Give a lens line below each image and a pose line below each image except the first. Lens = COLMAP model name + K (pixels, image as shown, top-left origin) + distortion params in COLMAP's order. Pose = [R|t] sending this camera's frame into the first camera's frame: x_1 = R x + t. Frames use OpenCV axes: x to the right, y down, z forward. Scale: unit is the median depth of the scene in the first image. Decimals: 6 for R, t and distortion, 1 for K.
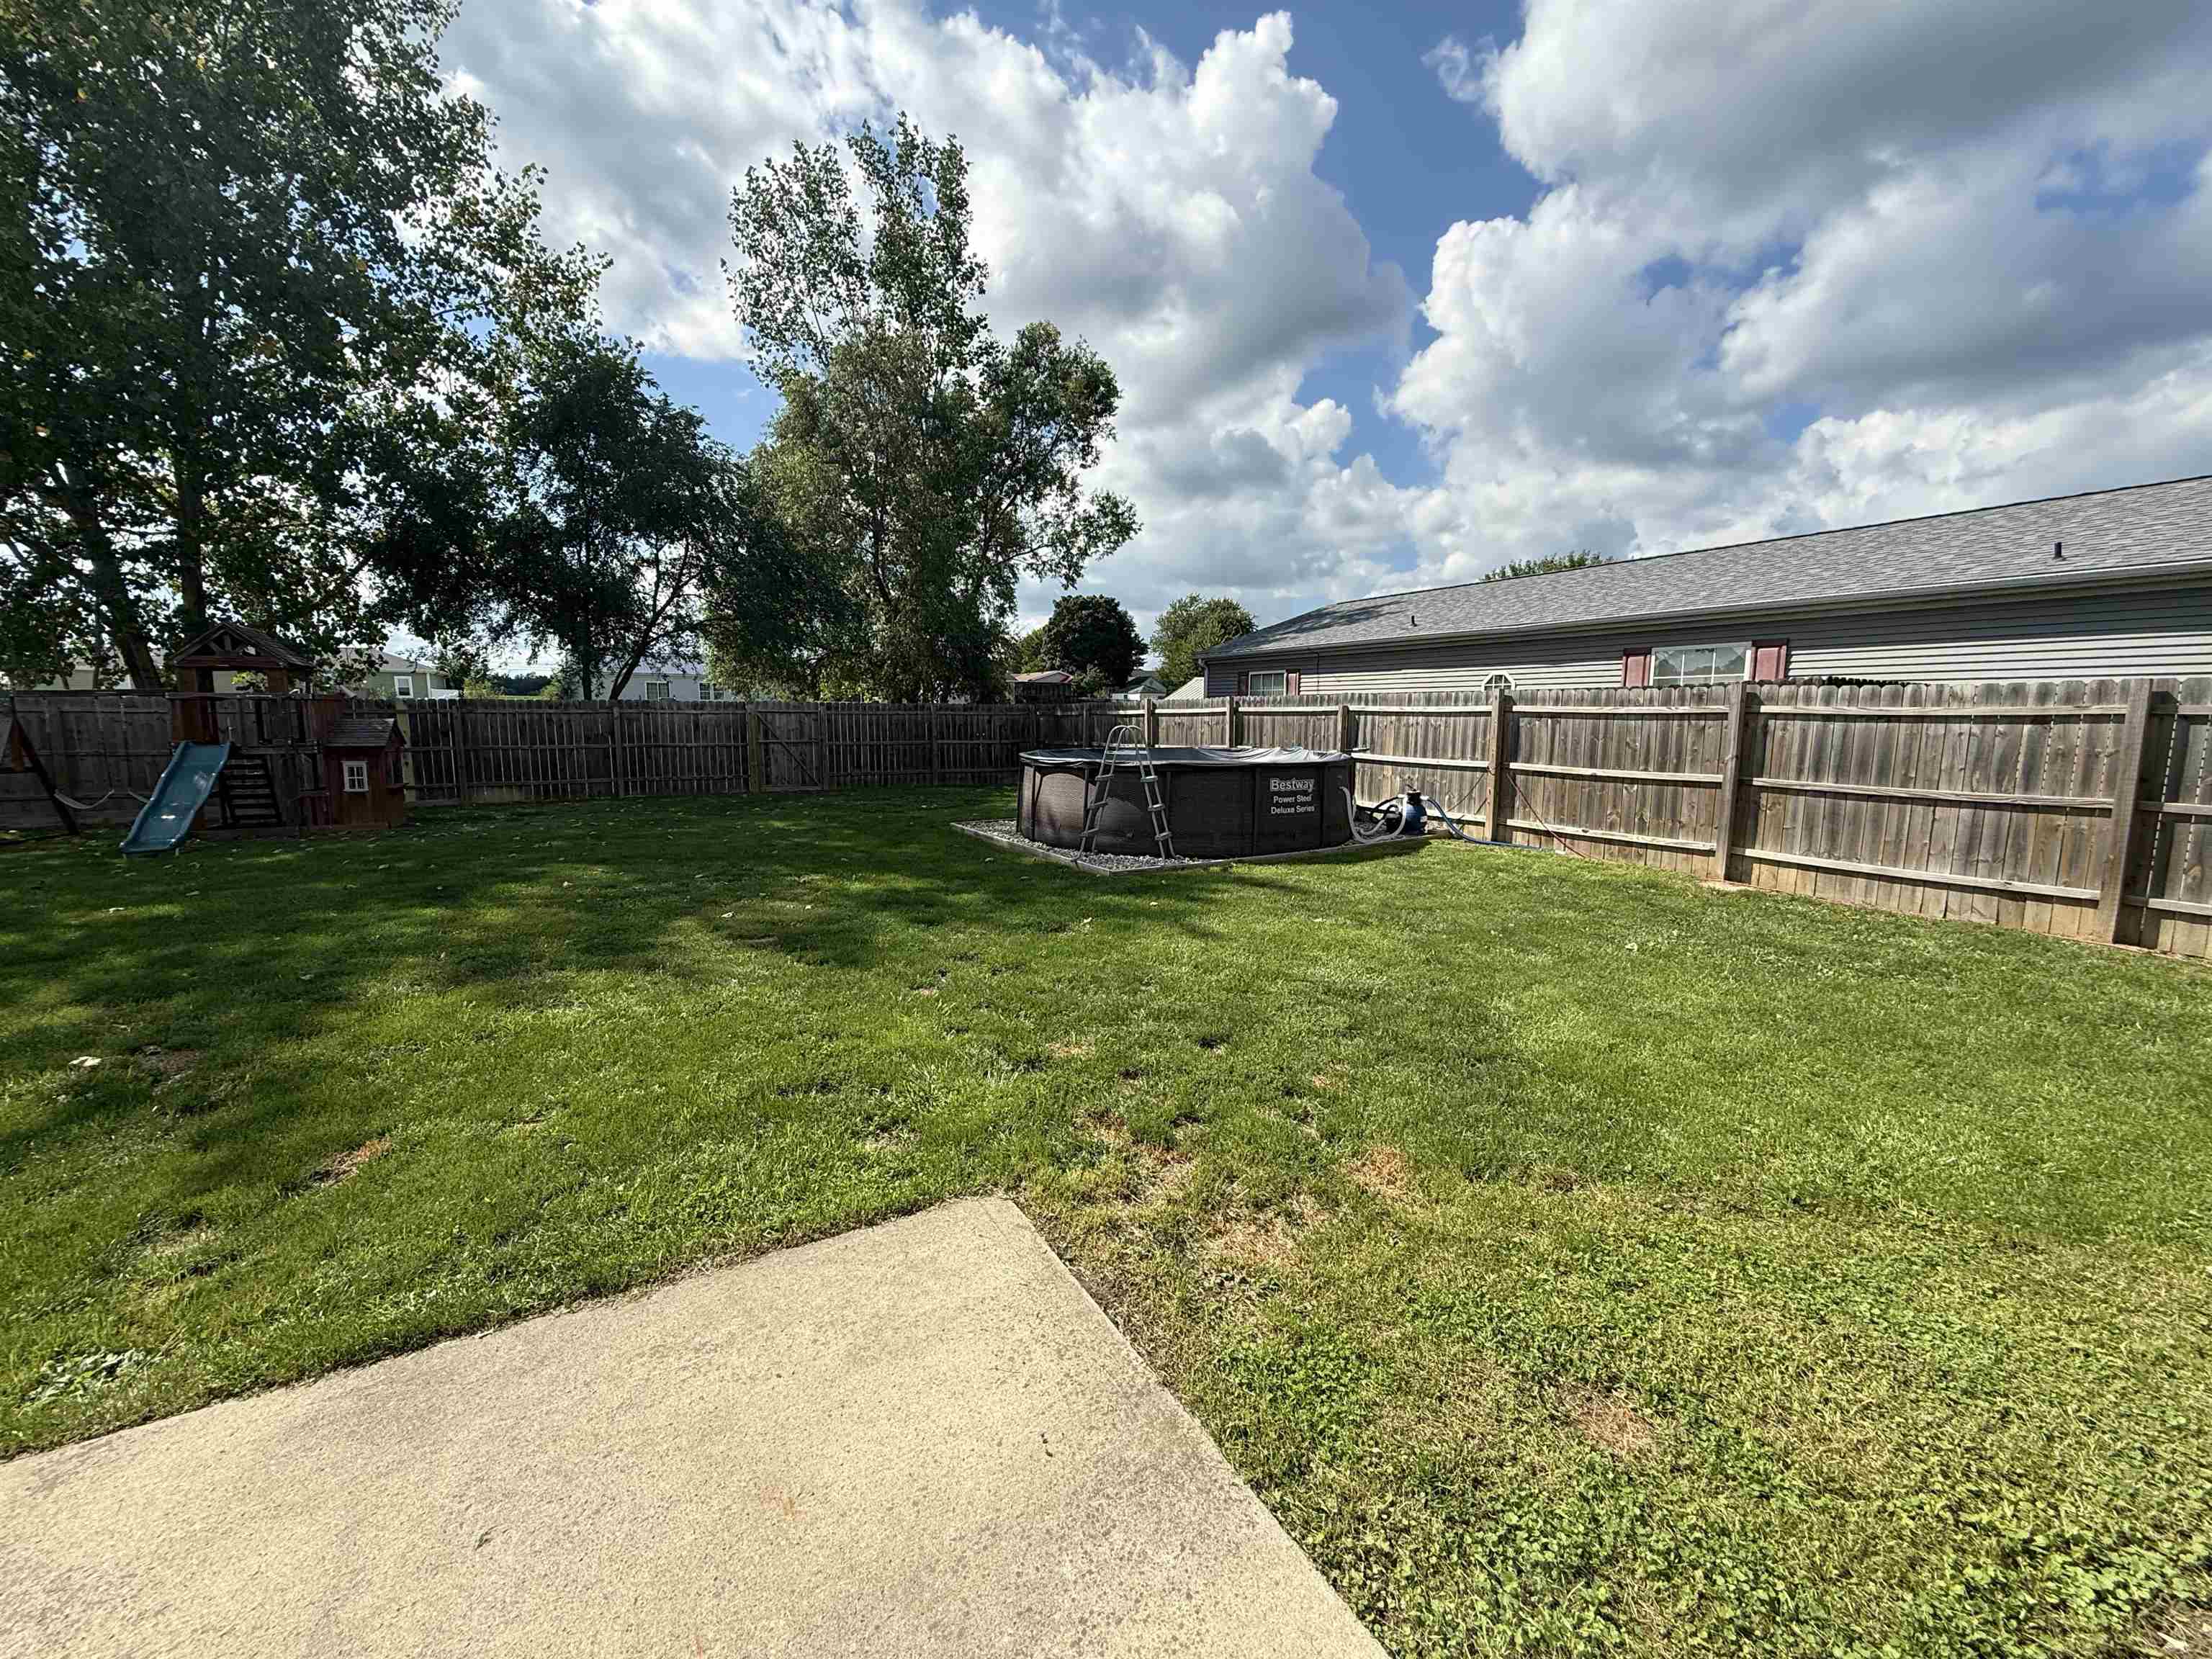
lens RADIAL K [[881.1, 0, 1106.8], [0, 881.1, 818.2], [0, 0, 1]] dist [-0.002965, 0.000497]
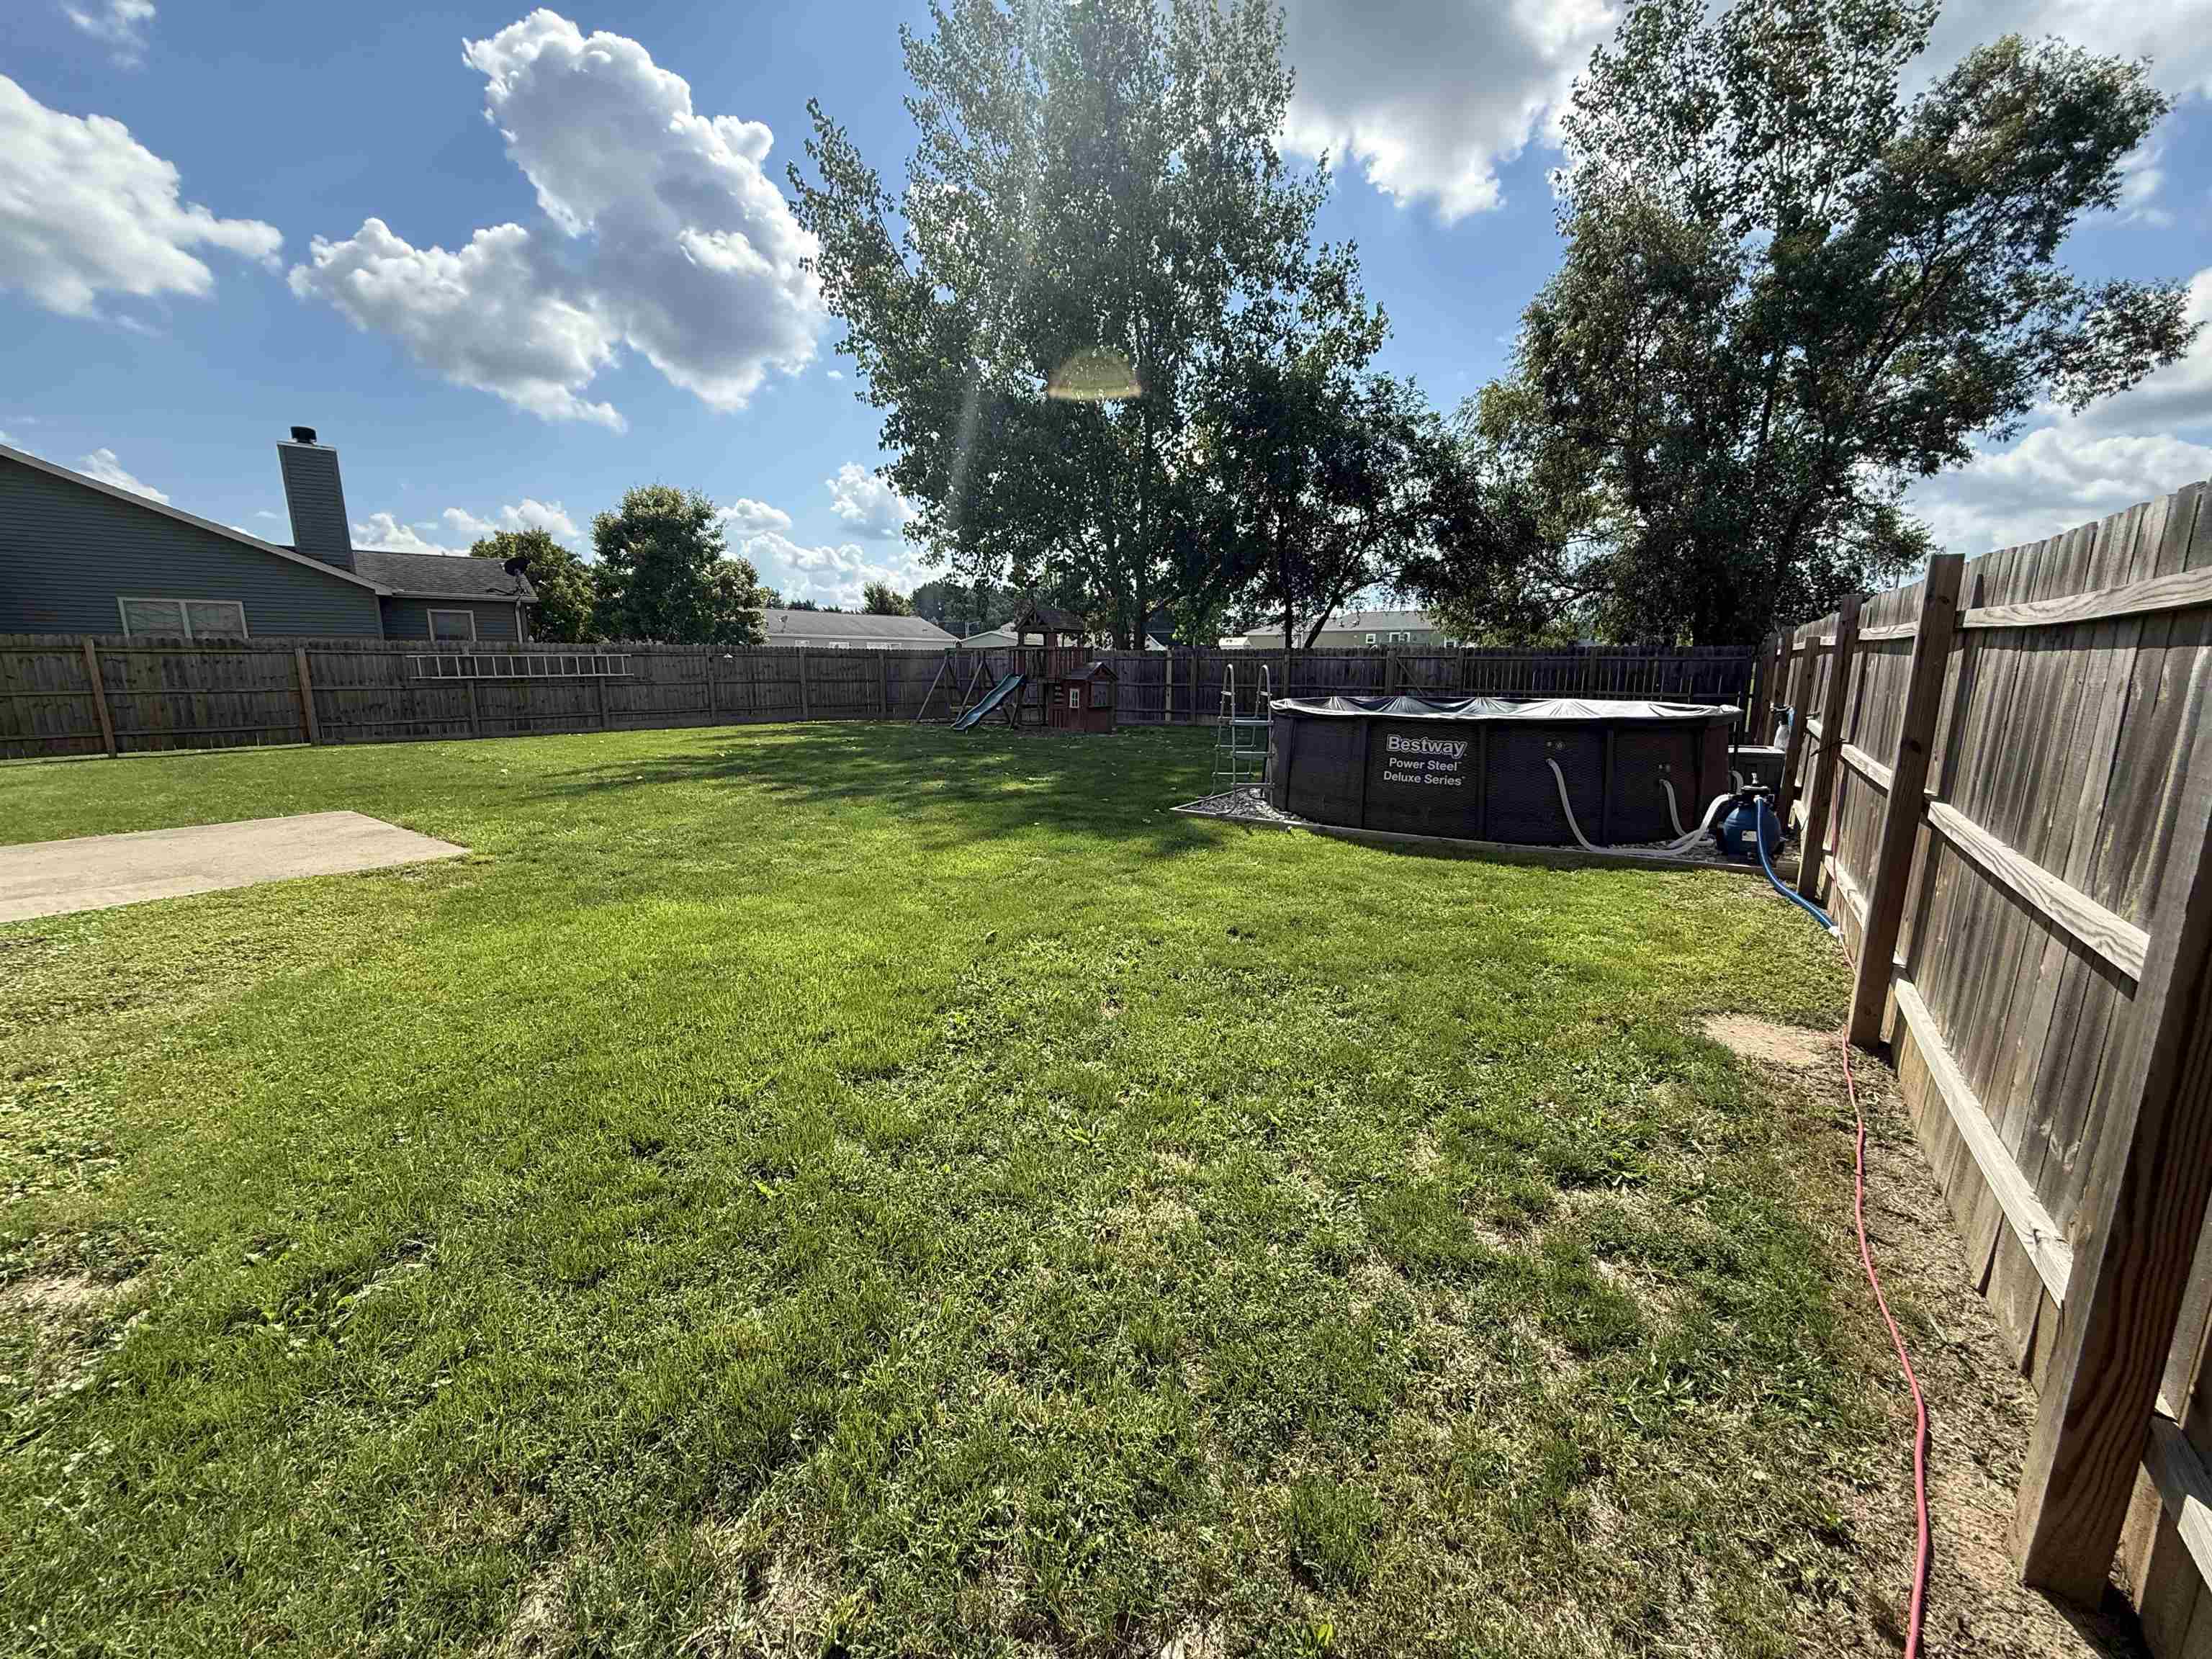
lens RADIAL K [[881.1, 0, 1111.5], [0, 881.1, 819.2], [0, 0, 1]] dist [-0.002965, 0.000497]
pose [[0.435380, 0.155792, -0.886664, 0.637821], [-0.109640, 0.986757, 0.119542, -0.030539], [0.893546, 0.045168, 0.446695, 0.360987]]
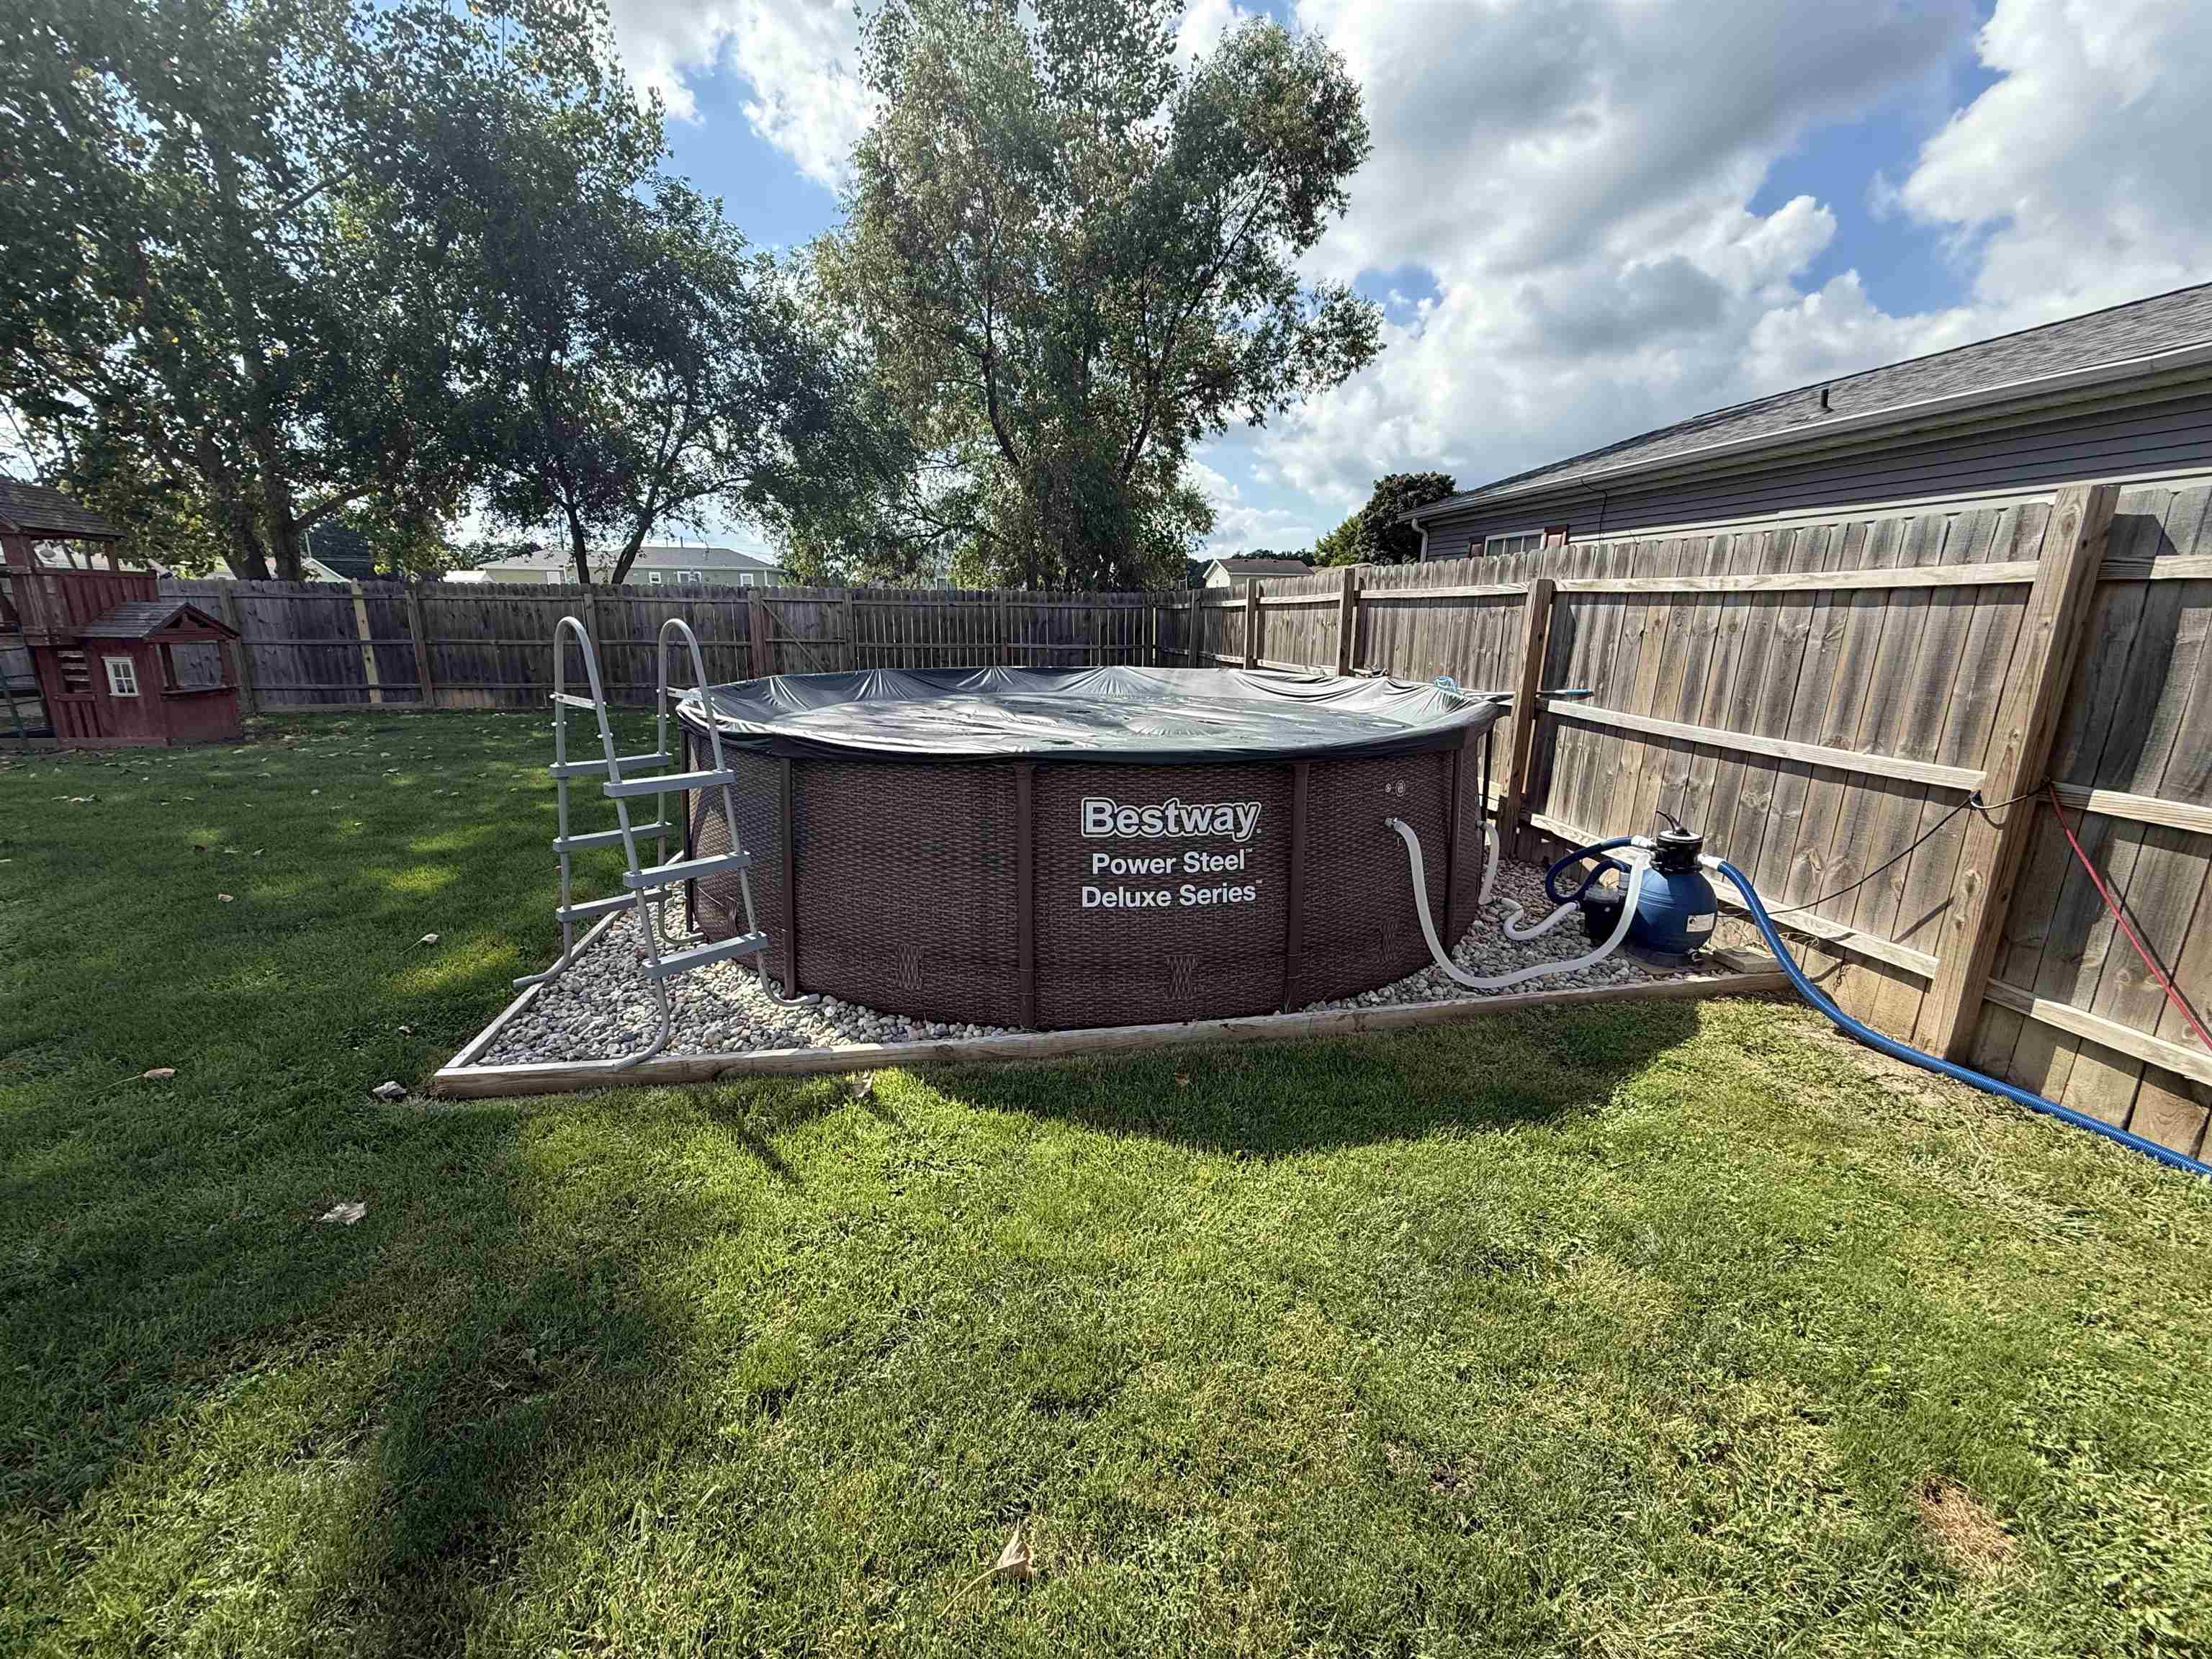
lens RADIAL K [[881.1, 0, 1109.0], [0, 881.1, 828.1], [0, 0, 1]] dist [-0.002965, 0.000497]
pose [[0.932788, 0.093624, -0.348053, 0.249595], [-0.051238, 0.990311, 0.129070, -0.061392], [0.356765, -0.102562, 0.928547, 0.584264]]
